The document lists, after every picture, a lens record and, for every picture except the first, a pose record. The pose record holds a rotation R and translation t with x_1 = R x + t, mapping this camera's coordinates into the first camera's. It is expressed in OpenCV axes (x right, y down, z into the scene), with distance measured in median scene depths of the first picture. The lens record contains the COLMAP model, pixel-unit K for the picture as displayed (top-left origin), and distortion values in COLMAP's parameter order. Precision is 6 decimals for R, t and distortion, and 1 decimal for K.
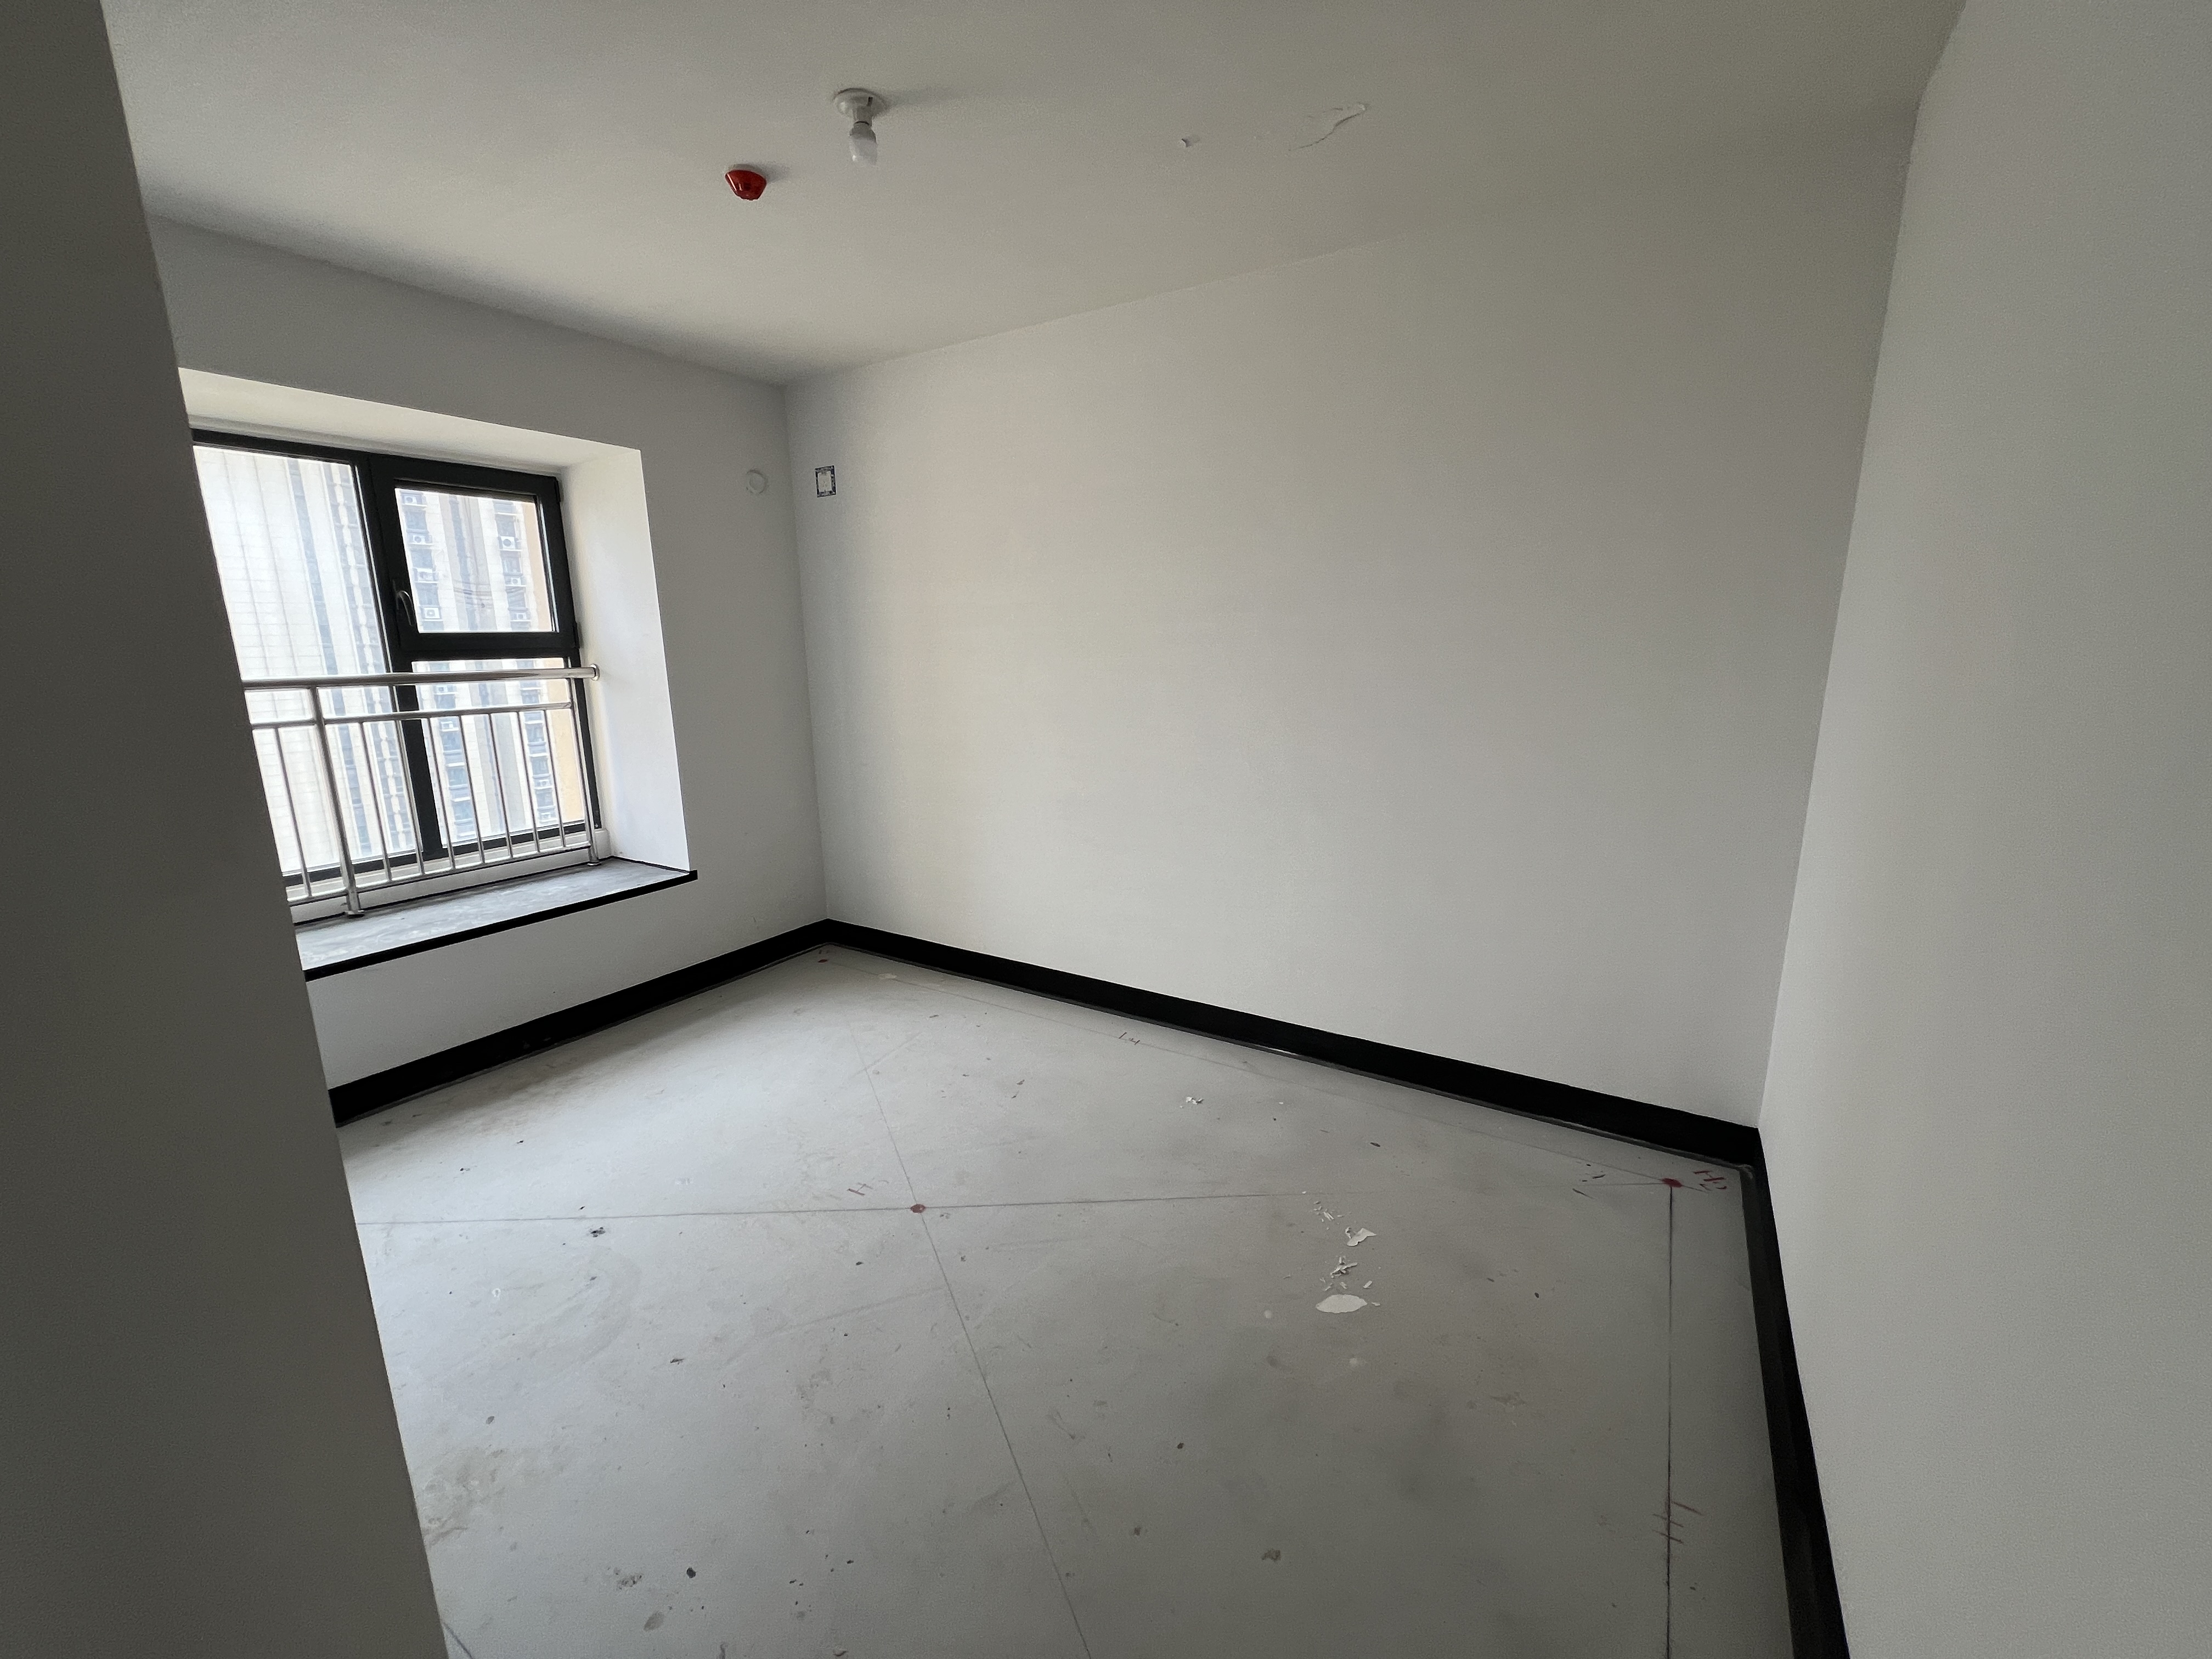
lens RADIAL K [[880.2, 0, 1108.4], [0, 880.2, 823.6], [0, 0, 1]] dist [-0.001379, -0.000078]
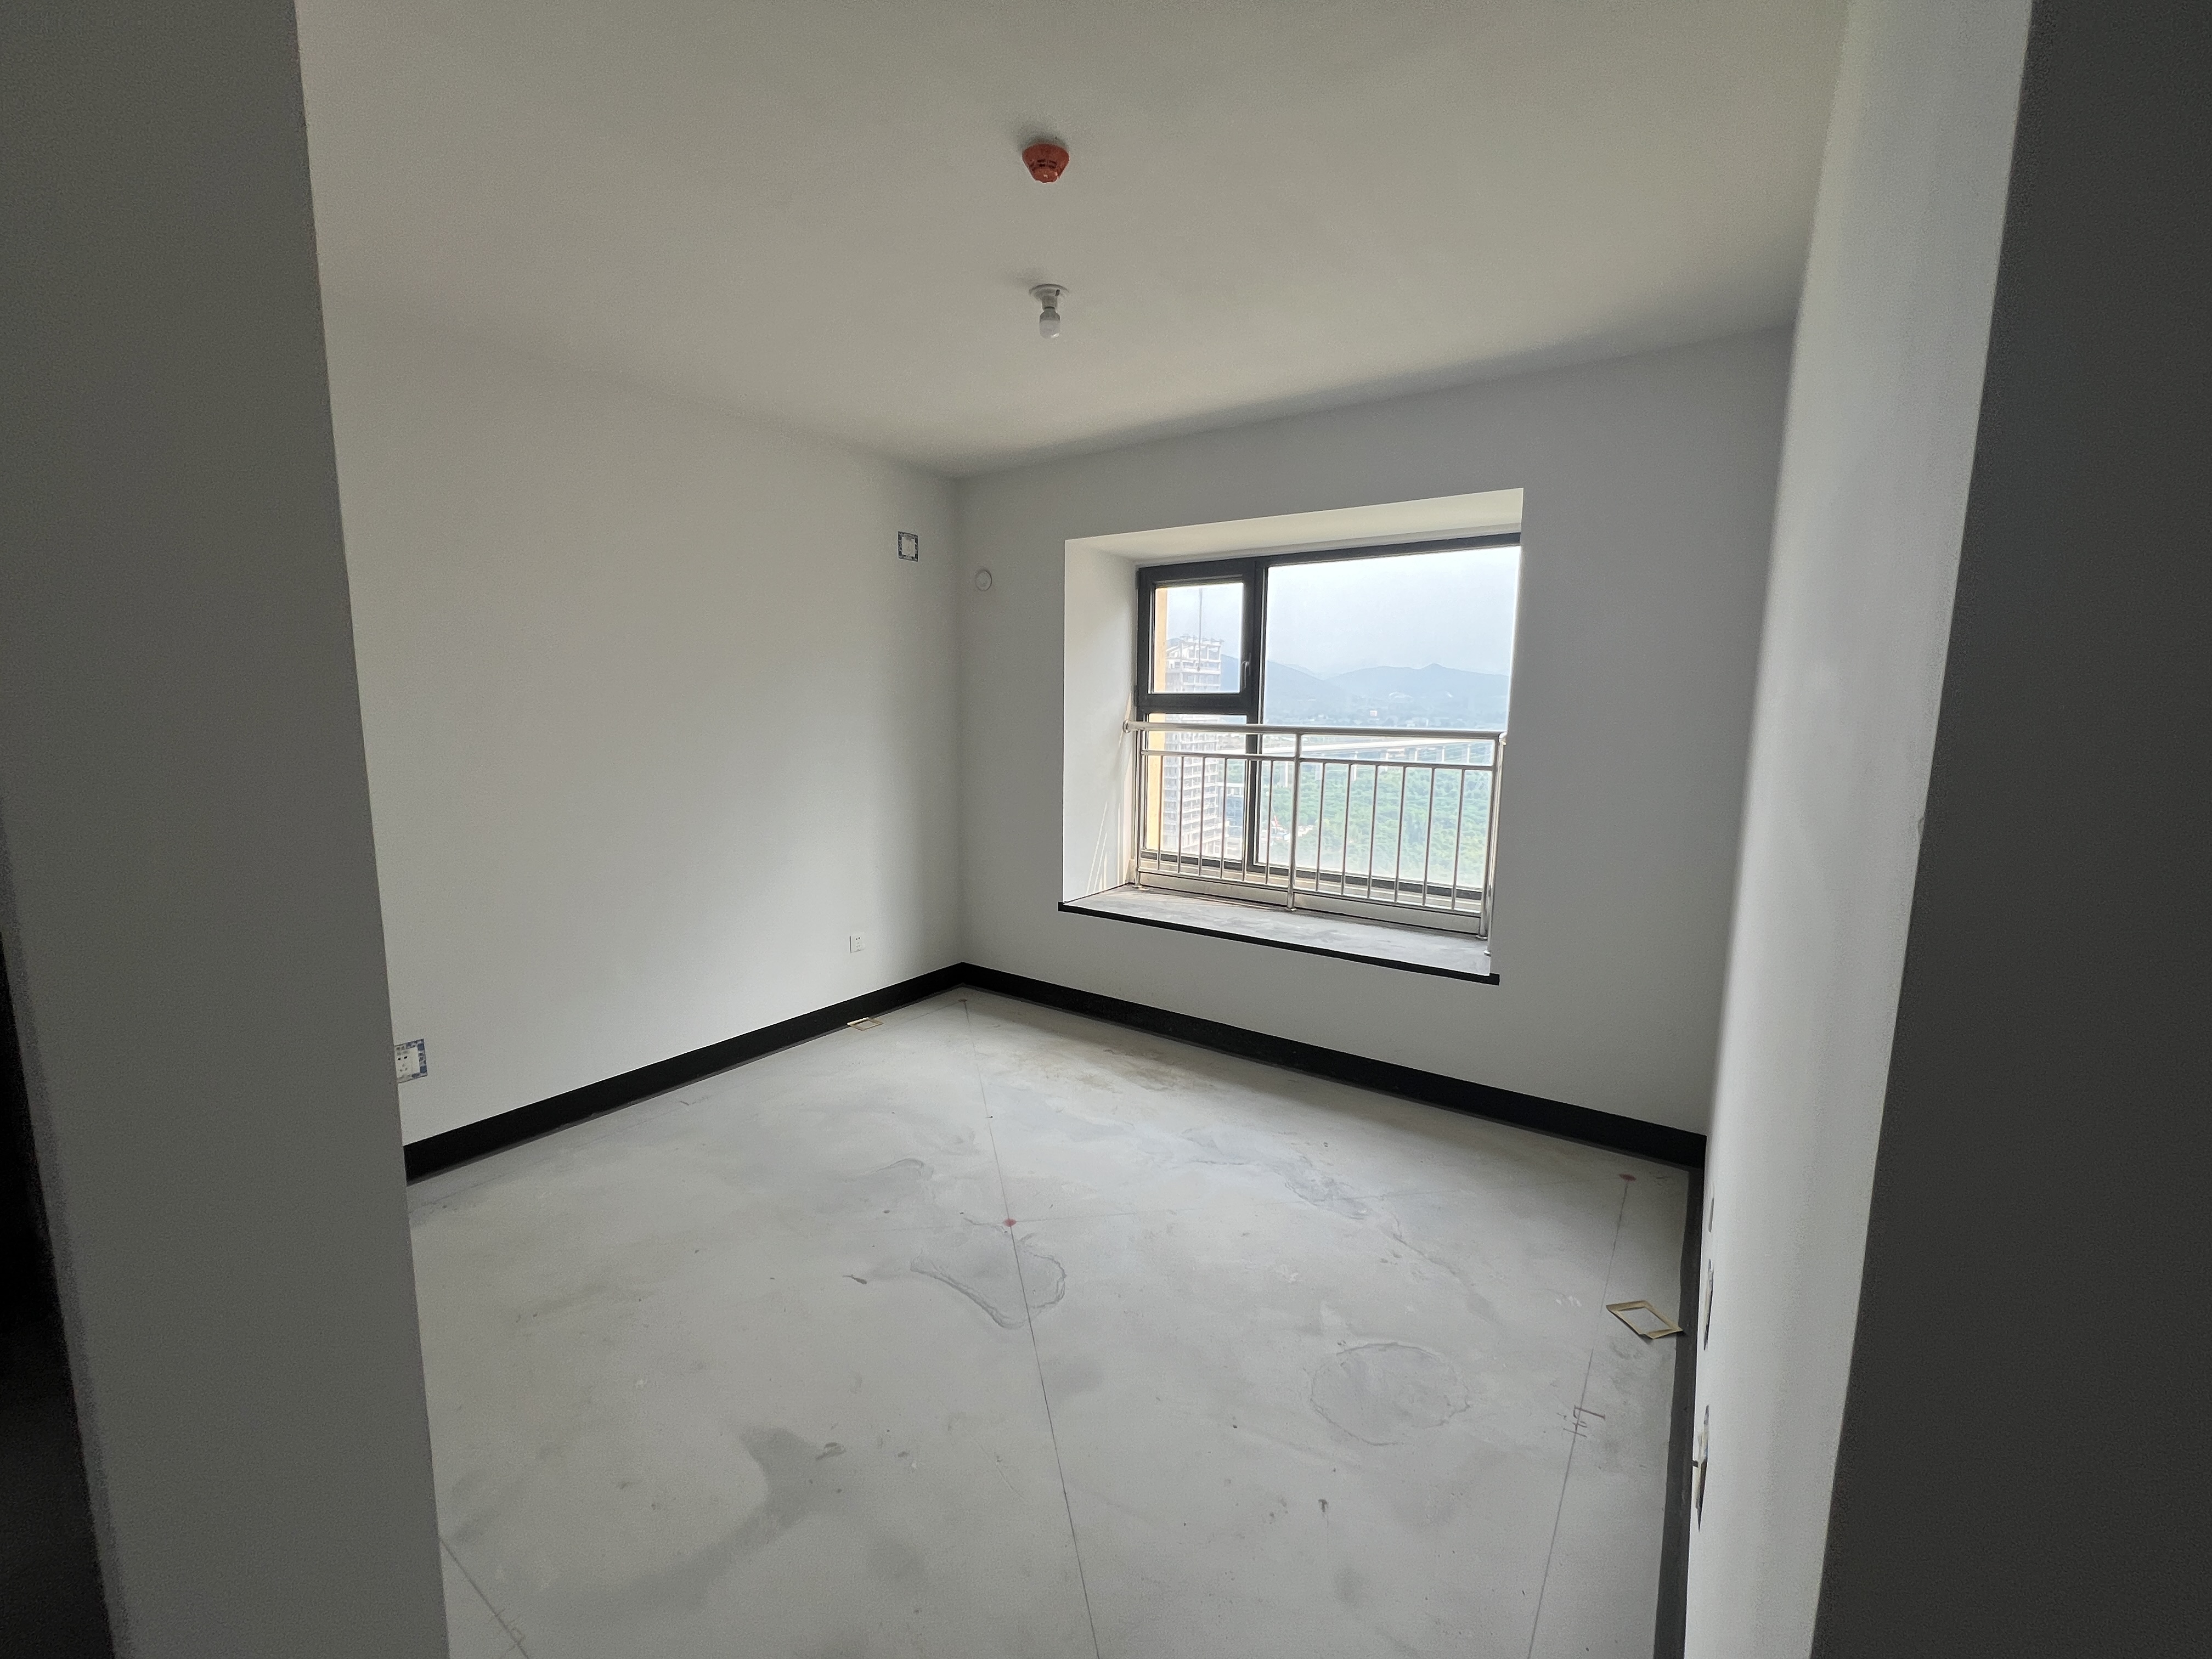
lens RADIAL K [[888.5, 0, 1110.1], [0, 888.5, 818.1], [0, 0, 1]] dist [0.206464, 0.000006]
pose [[-0.034243, 0.137353, -0.989930, 0.566039], [-0.216283, 0.966020, 0.141517, -0.197024], [0.975730, 0.218951, -0.003373, 0.918403]]
